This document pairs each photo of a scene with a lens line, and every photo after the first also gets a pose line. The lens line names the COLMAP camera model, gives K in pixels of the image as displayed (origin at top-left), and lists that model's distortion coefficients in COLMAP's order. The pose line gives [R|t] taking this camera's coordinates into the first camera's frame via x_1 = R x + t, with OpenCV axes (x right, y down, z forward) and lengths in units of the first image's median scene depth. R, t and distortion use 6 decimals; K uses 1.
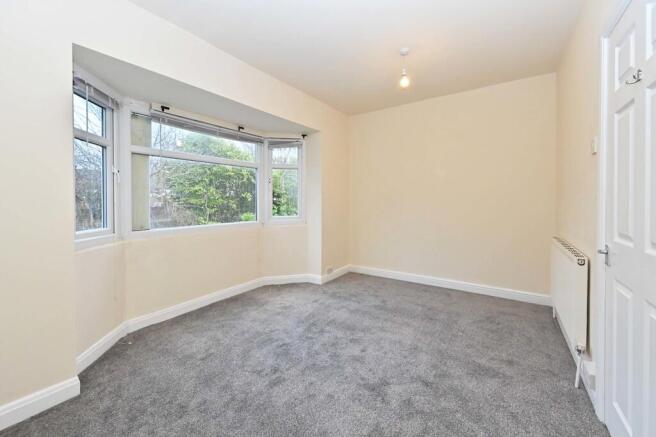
lens RADIAL K [[260.5, 0, 329.9], [0, 260.5, 203.4], [0, 0, 1]] dist [0.000484, 0.000093]
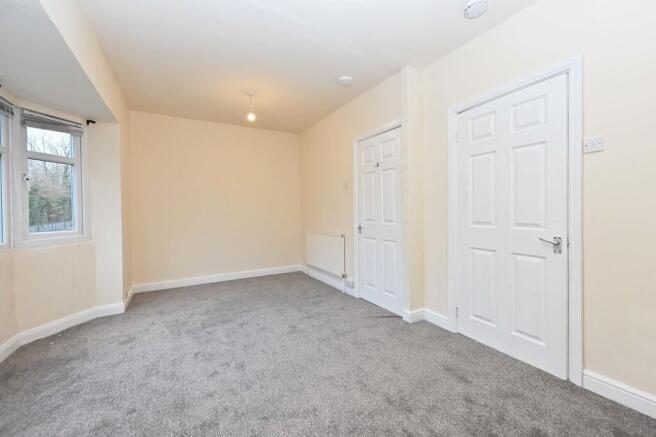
lens RADIAL K [[258.5, 0, 328.5], [0, 258.5, 212.0], [0, 0, 1]] dist [0.000922, 0.000182]
pose [[0.430460, -0.005149, 0.902595, -0.700196], [0.019253, 0.999809, -0.003479, 0.018957], [-0.902404, 0.018876, 0.430477, 0.105654]]
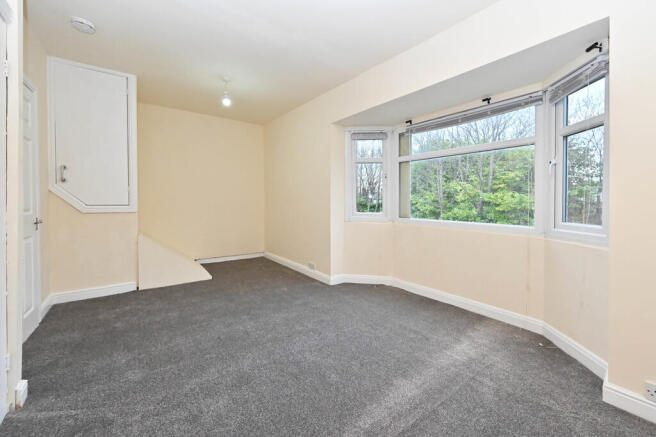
lens RADIAL K [[260.5, 0, 329.9], [0, 260.5, 203.4], [0, 0, 1]] dist [0.000484, 0.000093]
pose [[-0.307247, 0.026198, -0.951269, 0.687264], [-0.002041, 0.999601, 0.028189, -0.010549], [0.951628, 0.010603, -0.307071, 1.037685]]
